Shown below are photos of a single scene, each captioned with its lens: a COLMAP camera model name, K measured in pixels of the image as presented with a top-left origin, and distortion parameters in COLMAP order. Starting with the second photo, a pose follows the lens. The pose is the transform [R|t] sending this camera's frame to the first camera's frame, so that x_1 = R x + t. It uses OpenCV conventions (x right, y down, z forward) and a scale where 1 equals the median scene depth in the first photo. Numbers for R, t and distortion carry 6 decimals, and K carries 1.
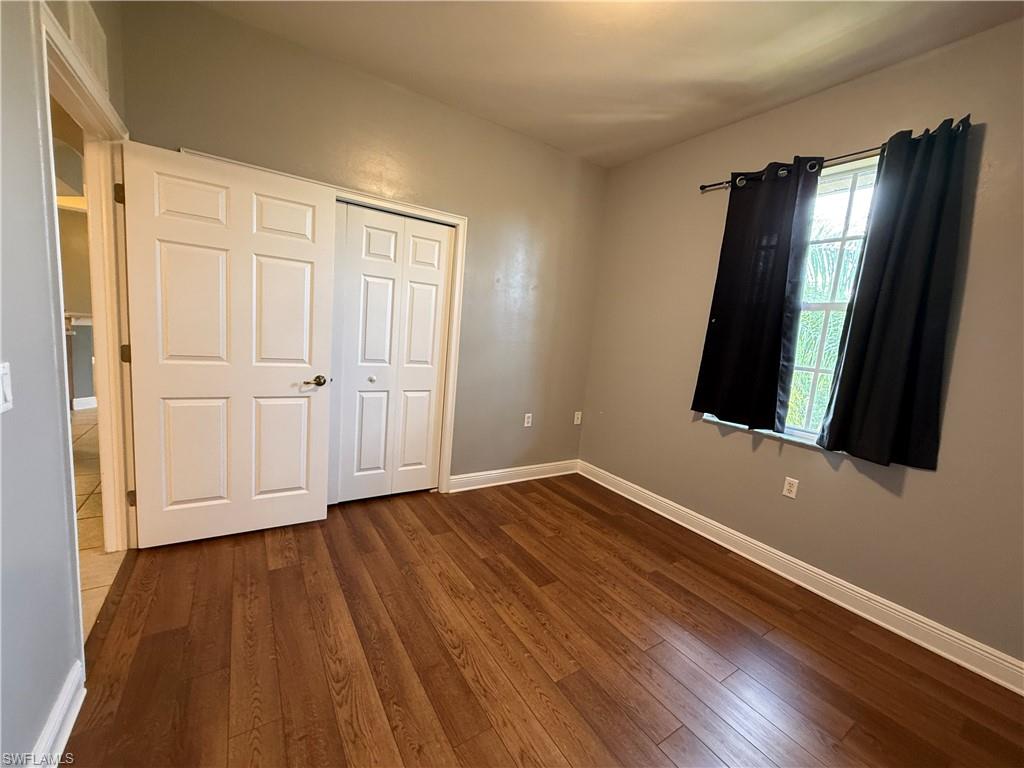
lens RADIAL K [[398.9, 0, 500.7], [0, 398.9, 384.0], [0, 0, 1]] dist [-0.000638, -0.000199]
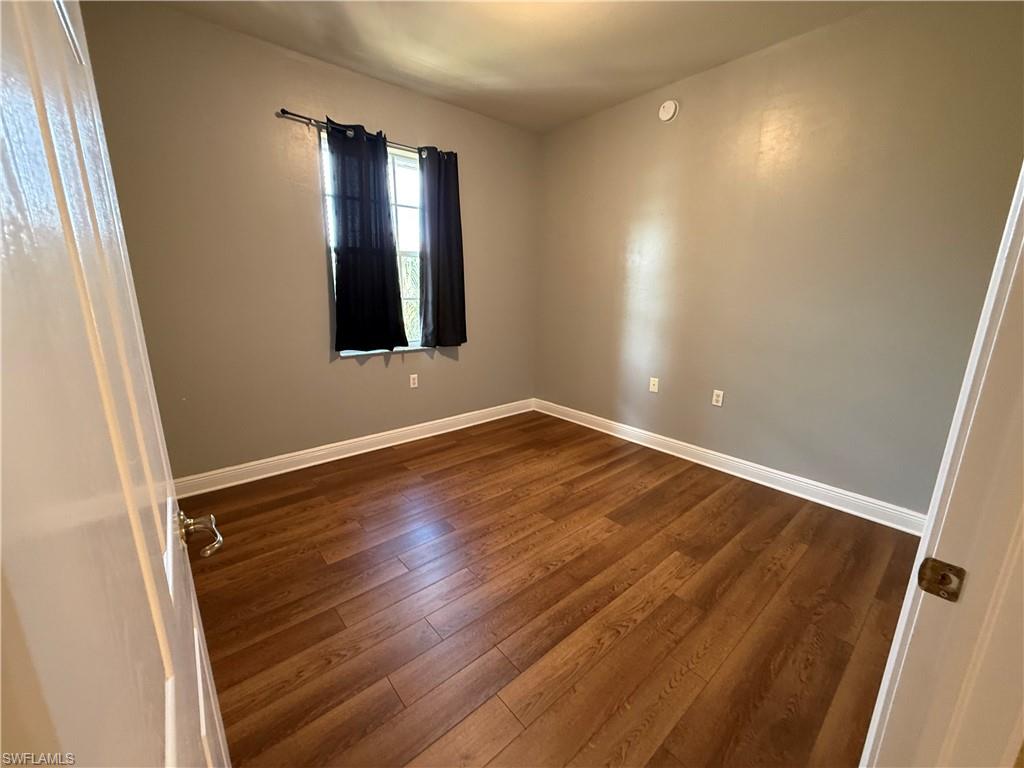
lens RADIAL K [[408.2, 0, 509.0], [0, 408.2, 384.3], [0, 0, 1]] dist [-0.000078, -0.000061]
pose [[-0.128667, -0.311418, 0.941522, -1.015010], [0.119109, 0.937688, 0.326428, -0.245621], [-0.984509, 0.154145, -0.083557, 1.074532]]
